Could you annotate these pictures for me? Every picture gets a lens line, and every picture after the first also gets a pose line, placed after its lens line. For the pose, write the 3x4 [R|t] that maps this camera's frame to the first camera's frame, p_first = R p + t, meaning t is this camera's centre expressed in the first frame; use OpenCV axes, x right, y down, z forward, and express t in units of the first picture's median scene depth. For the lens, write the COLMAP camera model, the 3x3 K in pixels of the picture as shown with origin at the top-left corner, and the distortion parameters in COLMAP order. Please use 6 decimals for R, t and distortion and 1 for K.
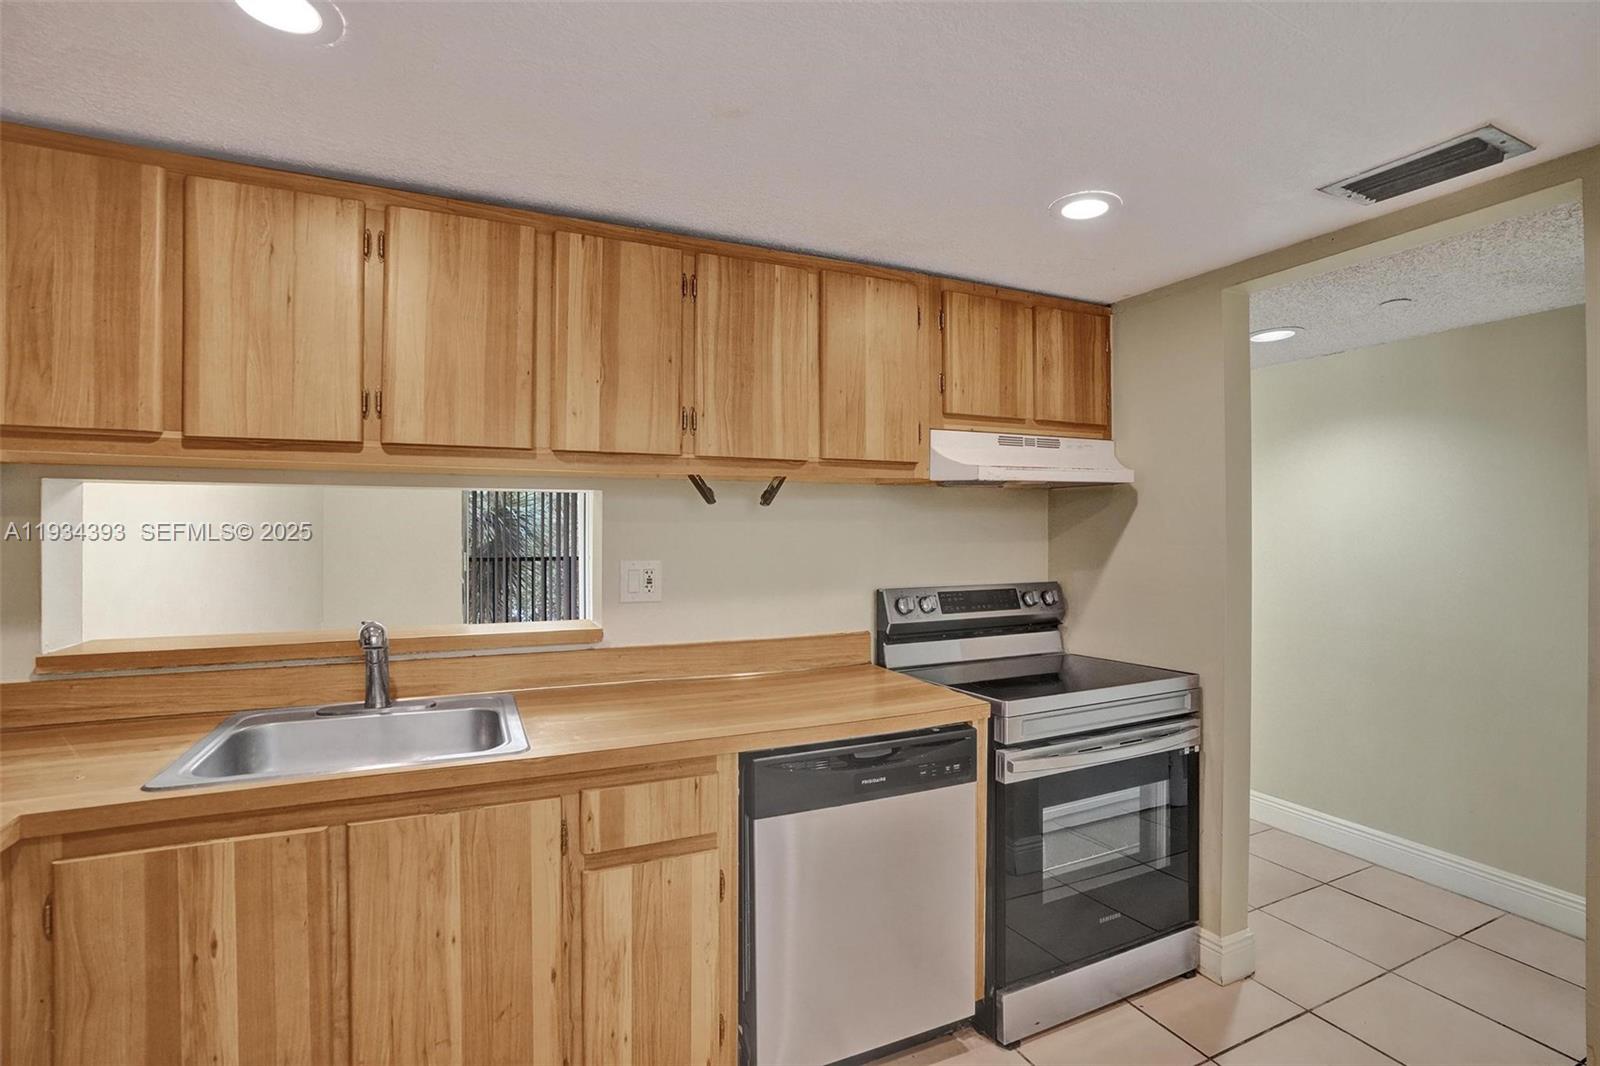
lens RADIAL K [[736.1, 0, 811.9], [0, 736.1, 533.6], [0, 0, 1]] dist [-0.073253, 0.029707]
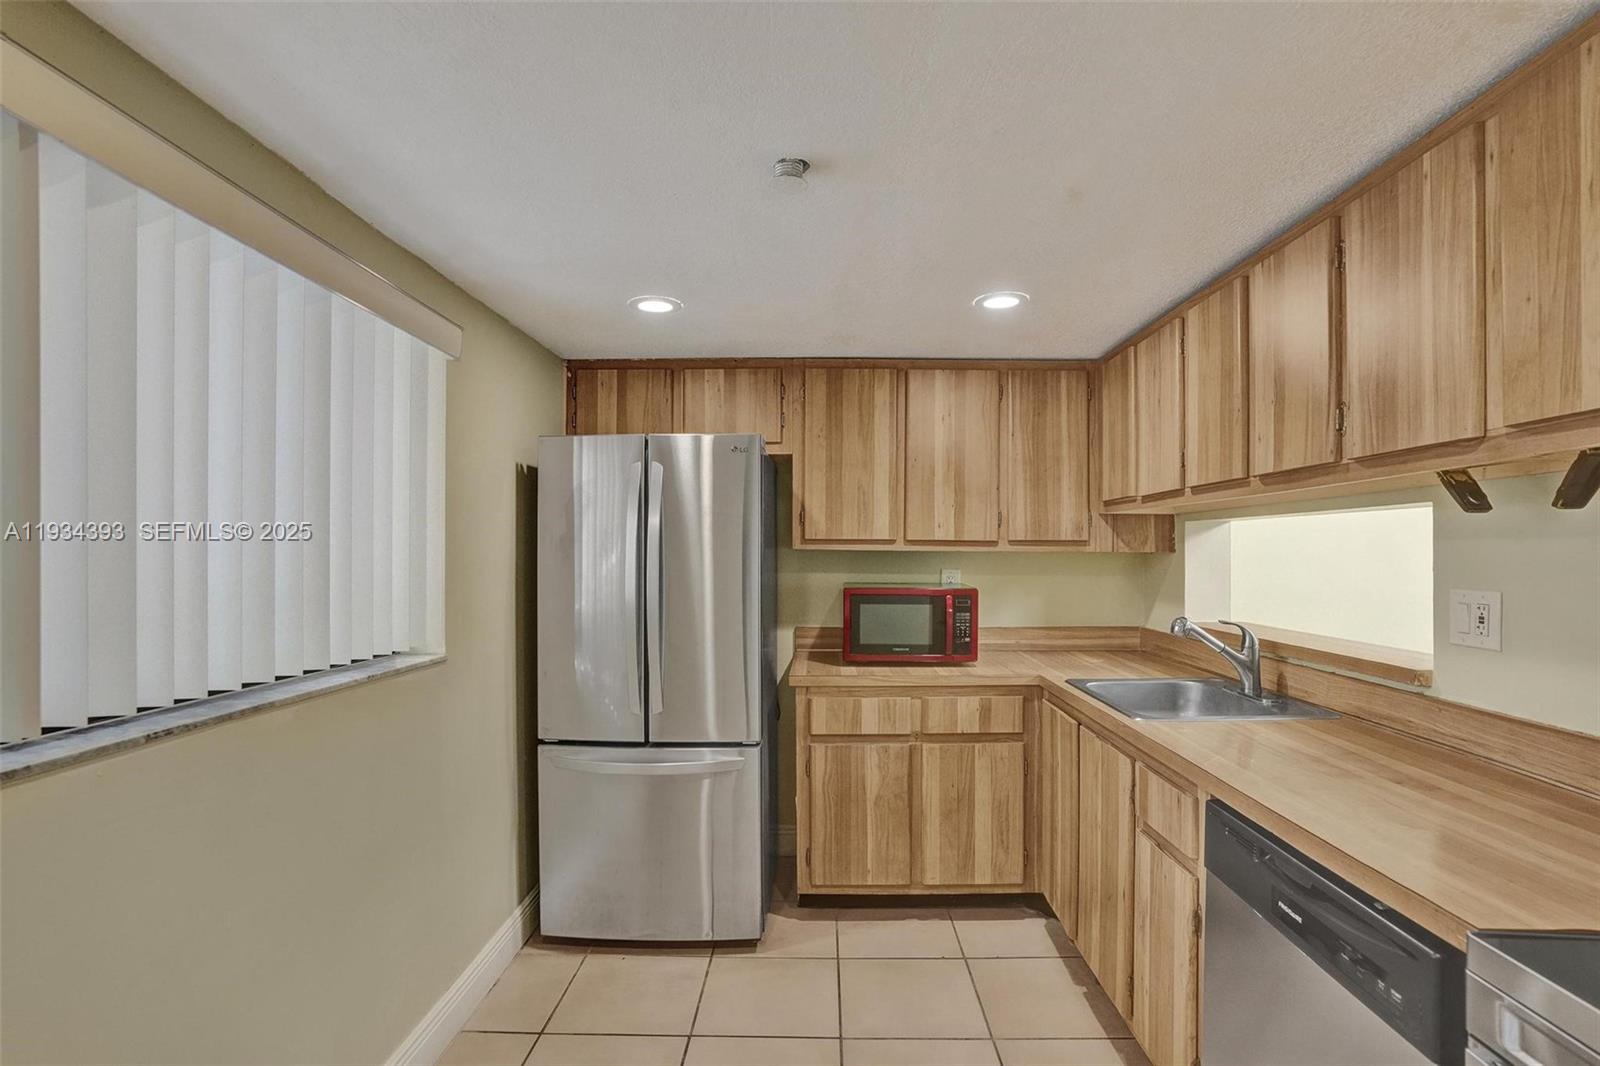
lens RADIAL K [[770.7, 0, 806.4], [0, 770.7, 536.4], [0, 0, 1]] dist [-0.061855, 0.041008]
pose [[-0.445661, -0.018635, -0.895008, 0.770956], [-0.004143, 0.999816, -0.018754, -0.001713], [0.895192, -0.004650, -0.445656, 0.750211]]
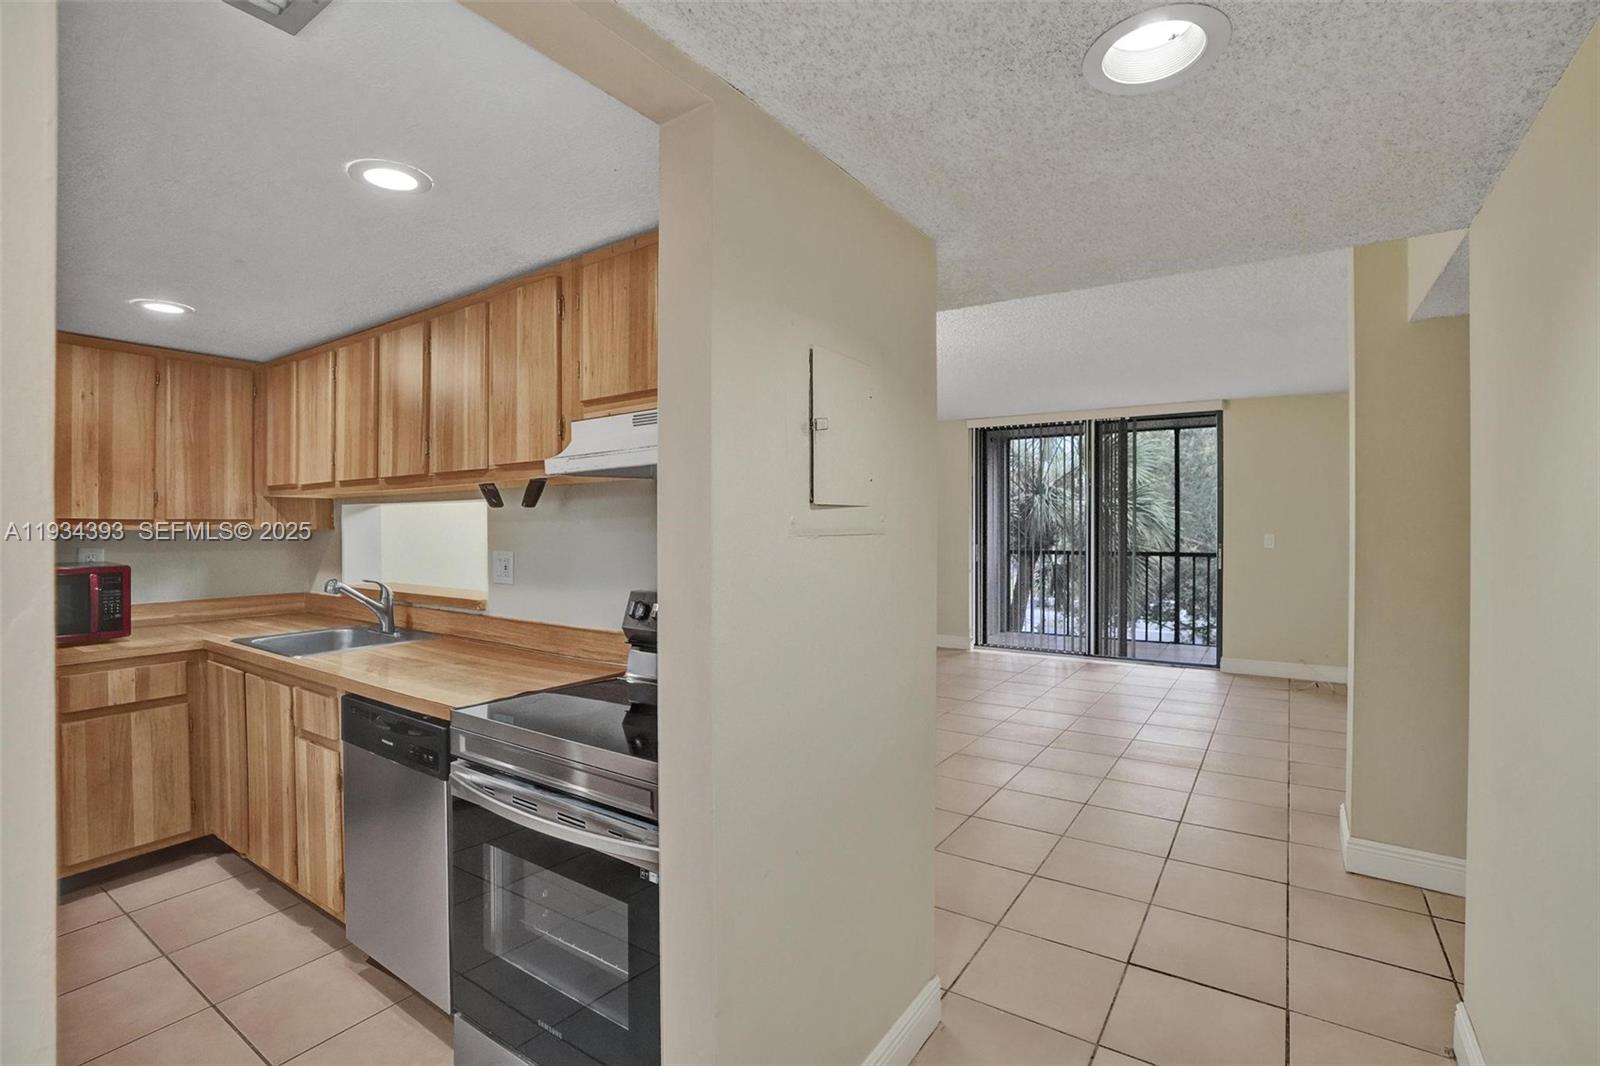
lens RADIAL K [[737.1, 0, 800.0], [0, 737.1, 533.0], [0, 0, 1]] dist [-0.063370, 0.025591]
pose [[0.510324, 0.008641, -0.859939, 1.176542], [0.000649, 0.999945, 0.010433, -0.009796], [0.859982, -0.005883, 0.510291, 0.809294]]
